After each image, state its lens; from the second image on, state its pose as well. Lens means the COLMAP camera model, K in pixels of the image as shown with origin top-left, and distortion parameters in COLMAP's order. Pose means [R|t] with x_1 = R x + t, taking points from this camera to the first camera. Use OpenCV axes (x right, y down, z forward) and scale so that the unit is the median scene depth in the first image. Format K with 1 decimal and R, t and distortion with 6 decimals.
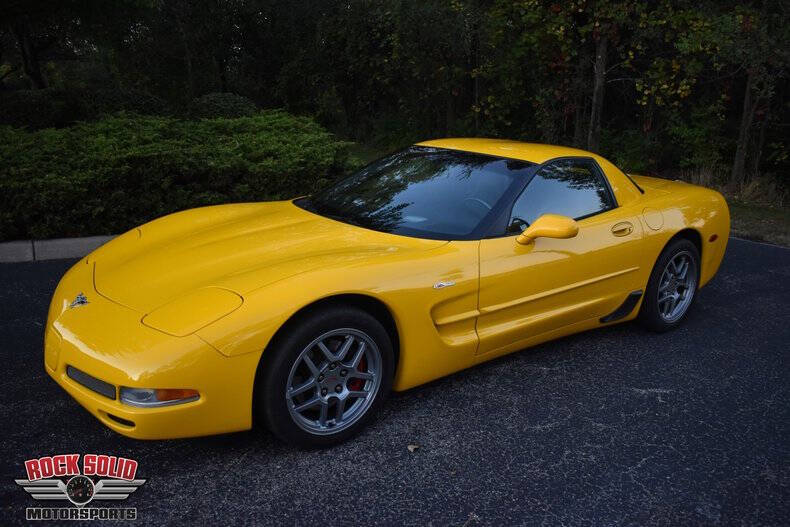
lens RADIAL K [[634.5, 0, 397.3], [0, 634.5, 265.1], [0, 0, 1]] dist [-0.094813, 0.013288]
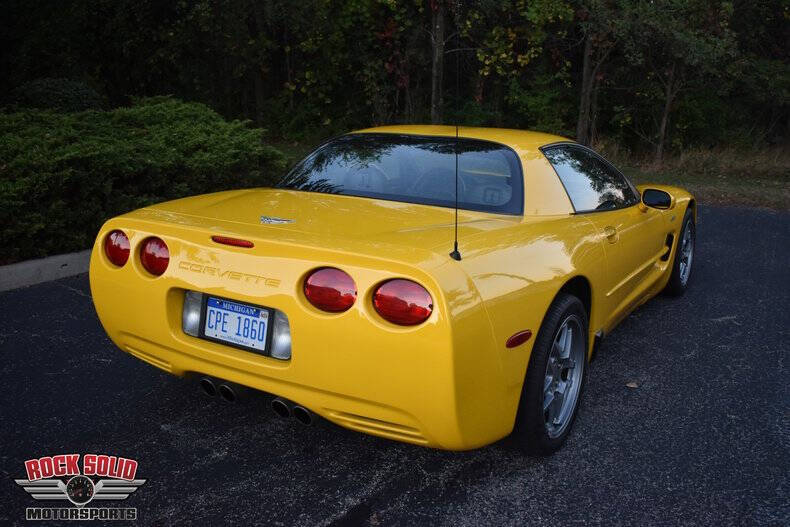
lens RADIAL K [[738.0, 0, 397.7], [0, 738.0, 265.5], [0, 0, 1]] dist [-0.082074, 0.006517]
pose [[0.922158, -0.120987, 0.367406, -0.219182], [0.121423, 0.992357, 0.022022, -0.001611], [-0.367263, 0.024304, 0.929800, -0.021724]]
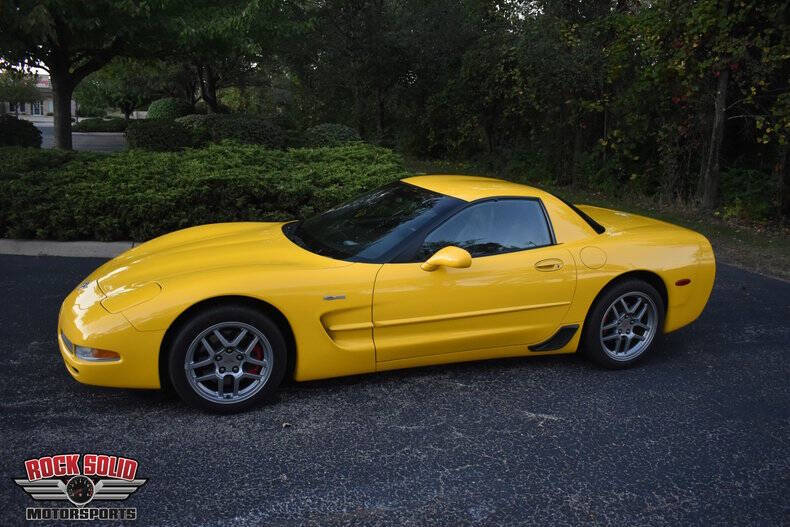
lens RADIAL K [[634.5, 0, 397.3], [0, 634.5, 265.1], [0, 0, 1]] dist [-0.094813, 0.013288]
pose [[0.958679, 0.073590, -0.274807, 0.147739], [-0.084151, 0.996092, -0.026823, -0.002339], [0.271760, 0.048840, 0.961125, -0.039744]]
